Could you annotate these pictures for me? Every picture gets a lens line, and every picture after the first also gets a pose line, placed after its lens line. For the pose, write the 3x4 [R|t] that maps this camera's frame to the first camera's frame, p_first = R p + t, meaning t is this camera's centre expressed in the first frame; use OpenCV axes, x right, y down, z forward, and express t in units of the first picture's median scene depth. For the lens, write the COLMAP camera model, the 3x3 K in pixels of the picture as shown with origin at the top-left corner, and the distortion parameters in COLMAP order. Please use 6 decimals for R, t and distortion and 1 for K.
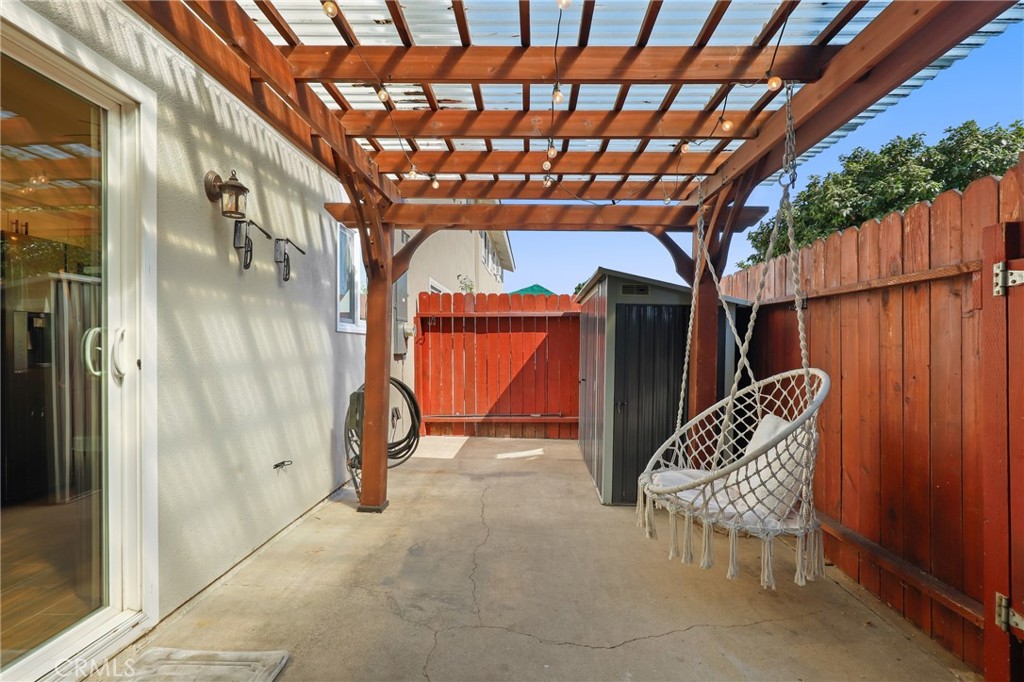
lens RADIAL K [[479.9, 0, 512.0], [0, 479.9, 341.0], [0, 0, 1]] dist [0.000801, 0.000813]
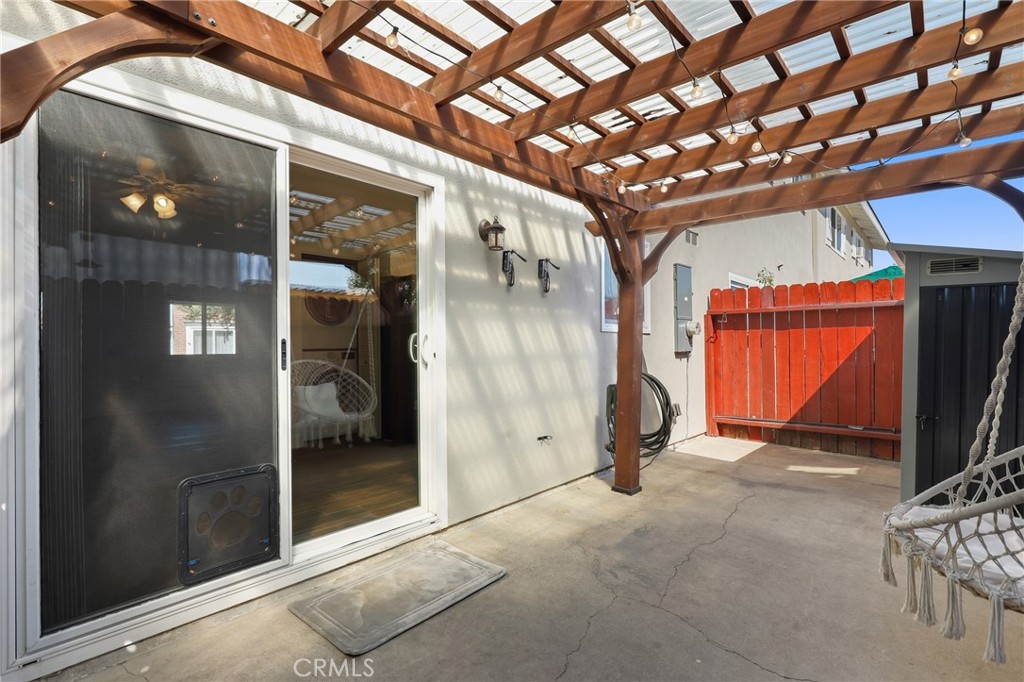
lens RADIAL K [[475.0, 0, 512.0], [0, 475.0, 341.0], [0, 0, 1]] dist [0.013818, -0.000401]
pose [[0.764082, -0.009247, -0.645053, 0.257666], [0.010113, 0.999946, -0.002355, 0.004568], [0.645040, -0.004724, 0.764134, -0.007720]]
